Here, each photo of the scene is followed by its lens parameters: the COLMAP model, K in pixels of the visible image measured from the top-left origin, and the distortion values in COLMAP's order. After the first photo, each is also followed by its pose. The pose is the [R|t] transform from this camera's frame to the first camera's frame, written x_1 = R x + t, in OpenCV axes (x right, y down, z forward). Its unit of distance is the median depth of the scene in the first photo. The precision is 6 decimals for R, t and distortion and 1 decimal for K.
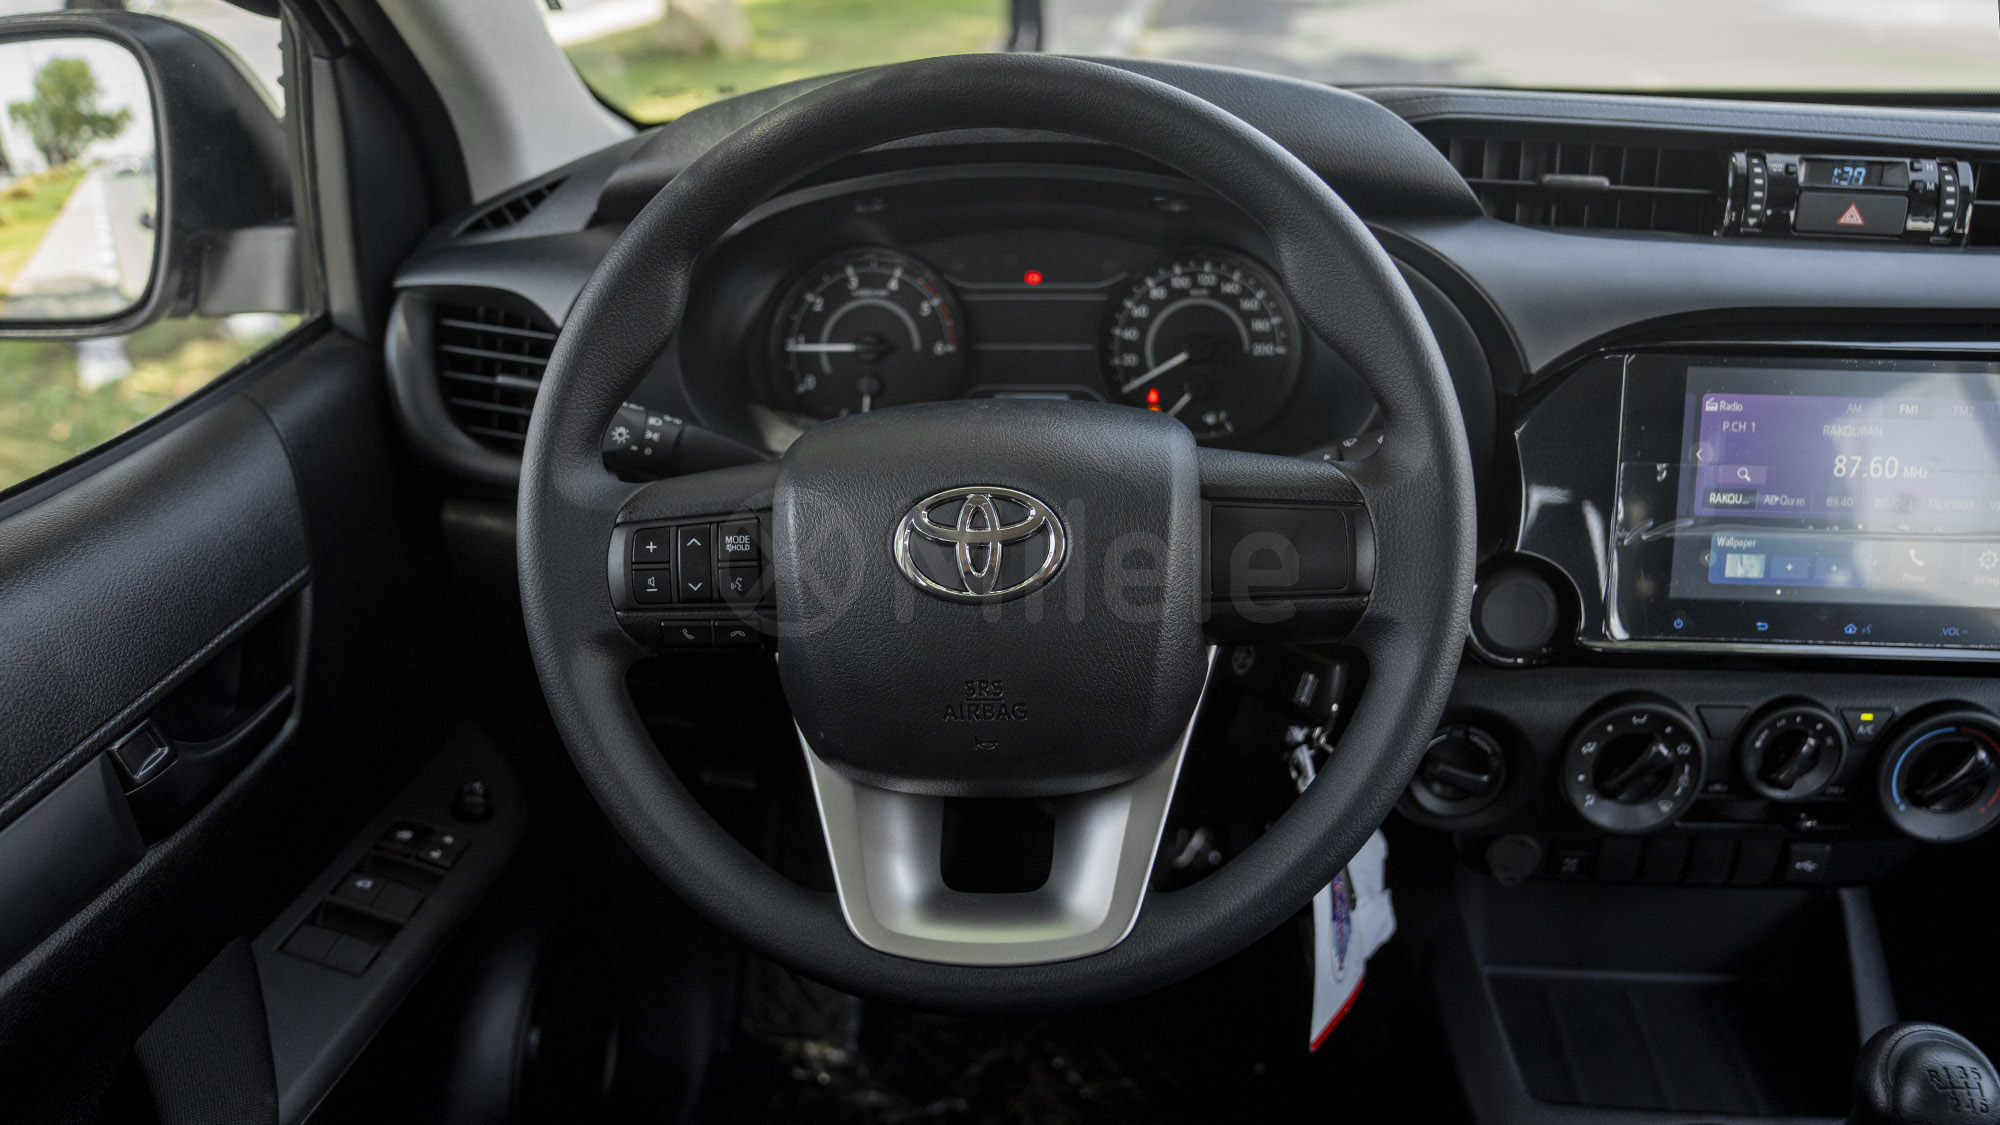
lens RADIAL K [[1477.3, 0, 955.3], [0, 1477.3, 617.5], [0, 0, 1]] dist [-0.154255, 0.126302]
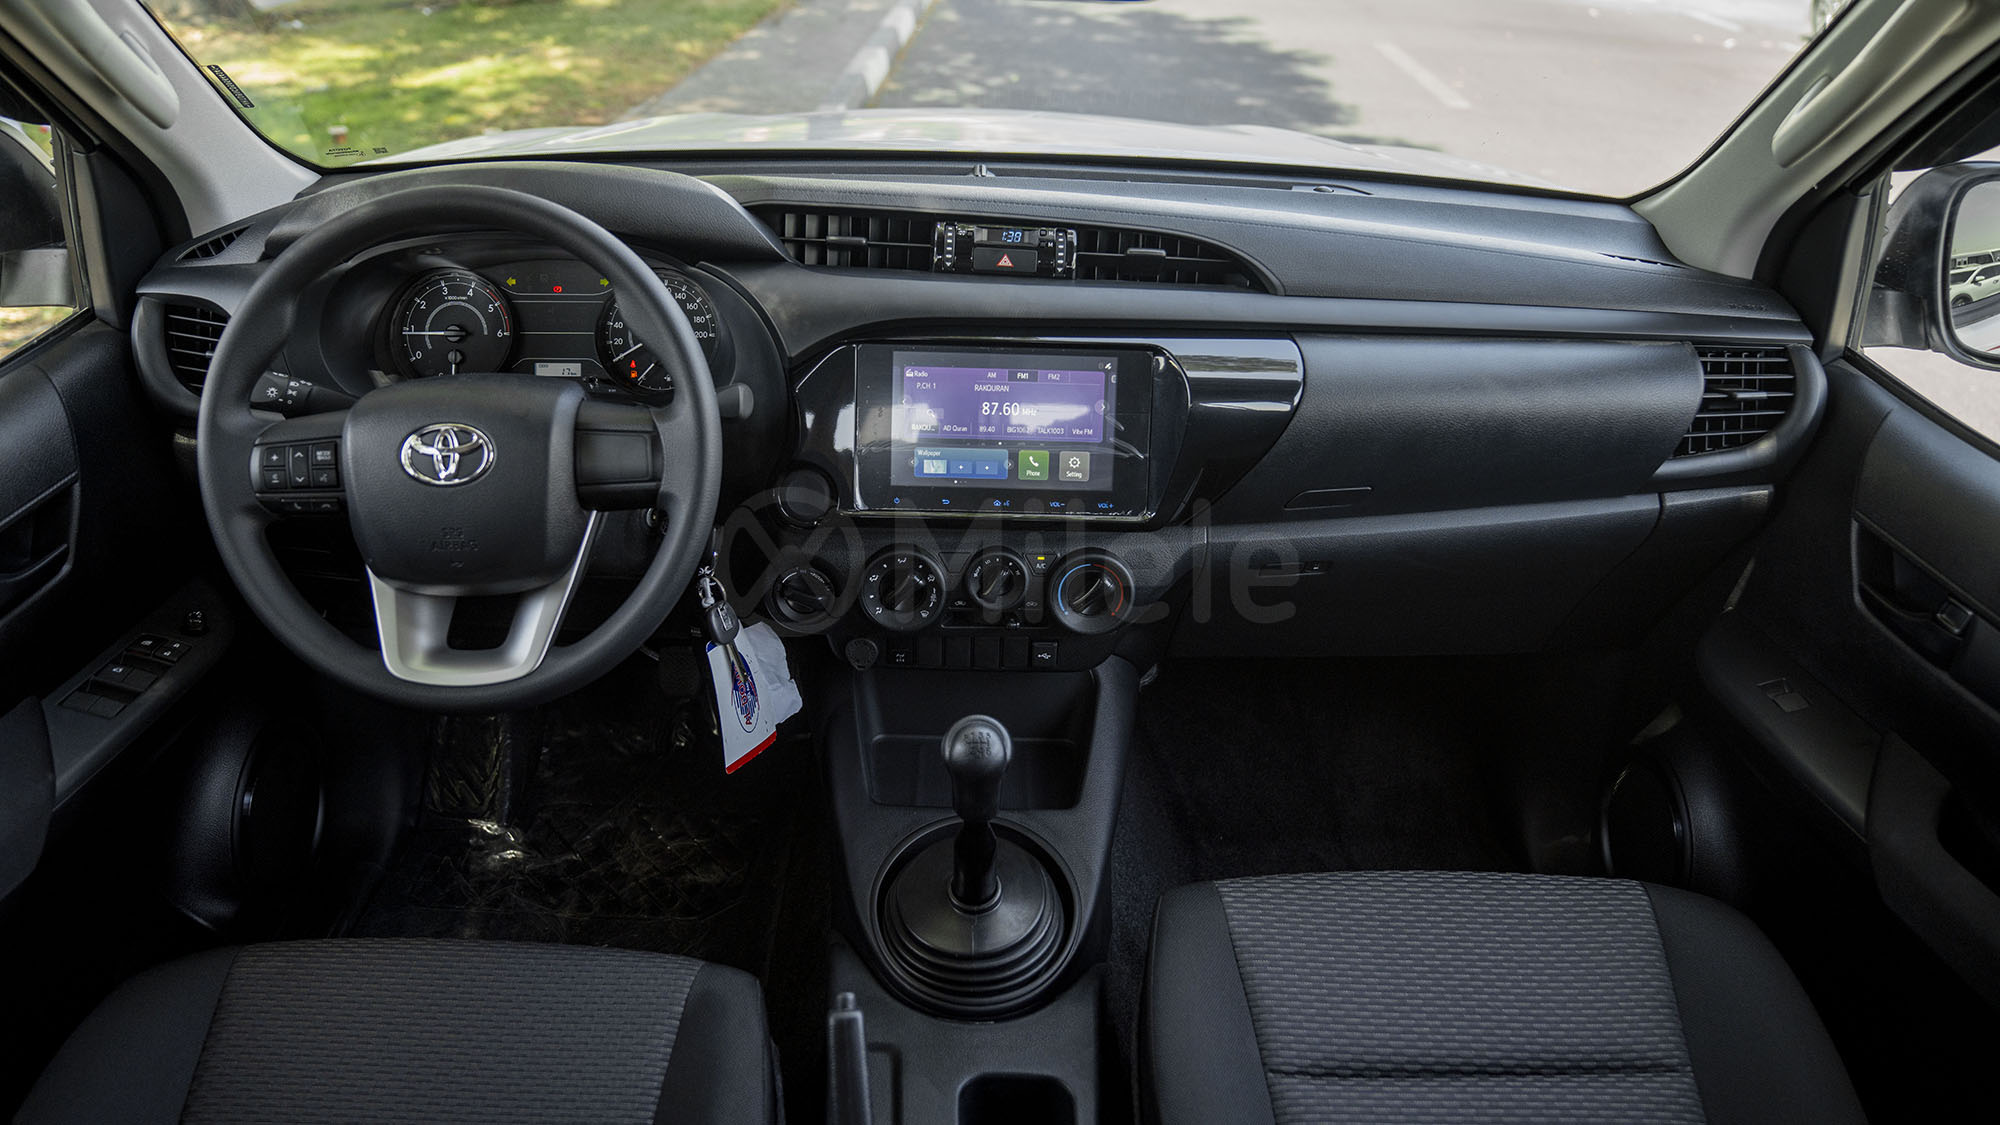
lens RADIAL K [[1490.8, 0, 1000.0], [0, 1490.8, 562.5], [0, 0, 1]] dist [-0.131401, 0.106862]
pose [[0.992803, -0.006845, 0.119561, 0.376926], [0.005388, 0.999907, 0.012506, 0.051518], [-0.119635, -0.011772, 0.992748, -0.712711]]
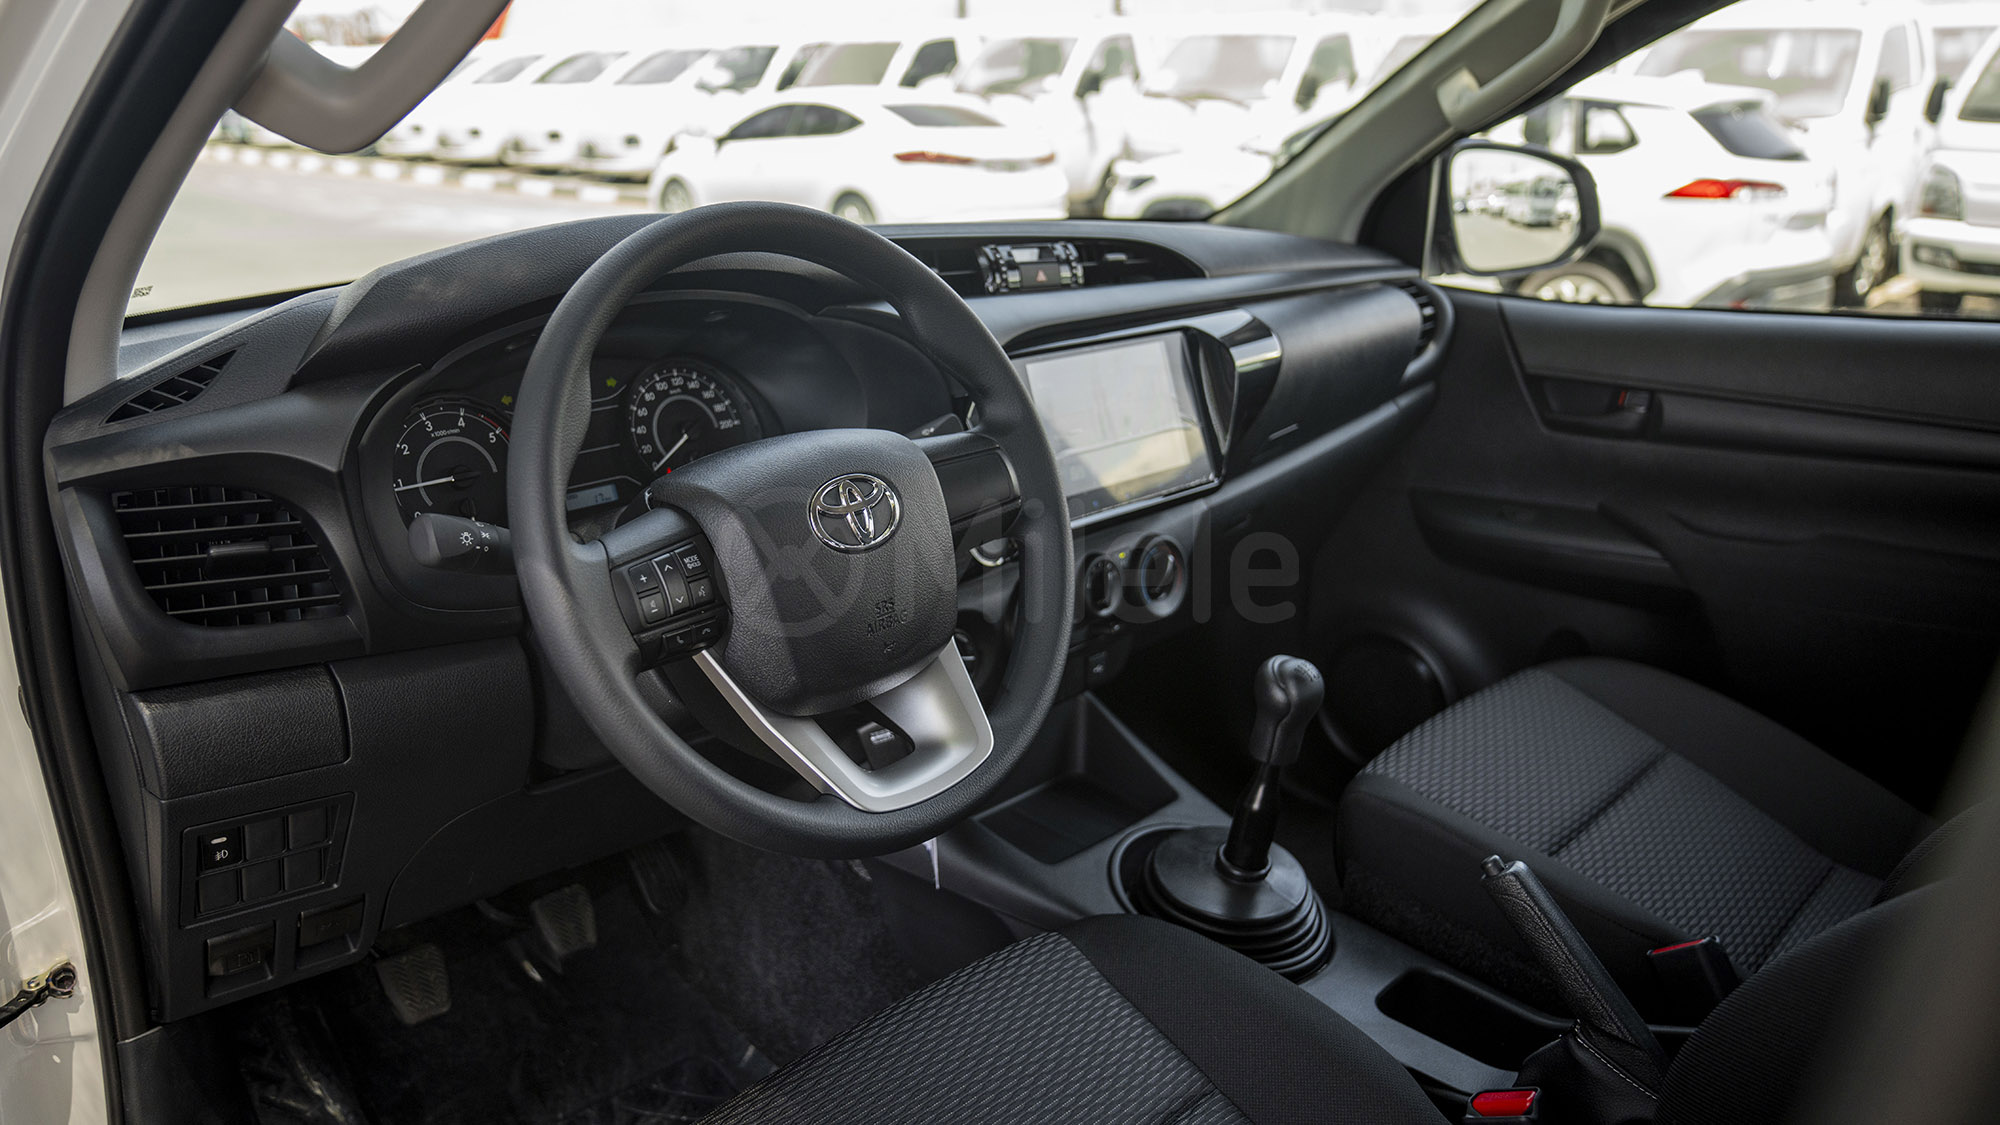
lens RADIAL K [[1490.8, 0, 1000.0], [0, 1490.8, 562.5], [0, 0, 1]] dist [-0.131401, 0.106862]
pose [[0.600643, -0.210878, 0.771206, -0.810193], [0.349460, 0.936814, -0.016011, 0.054458], [-0.719100, 0.279122, 0.636385, -0.032534]]
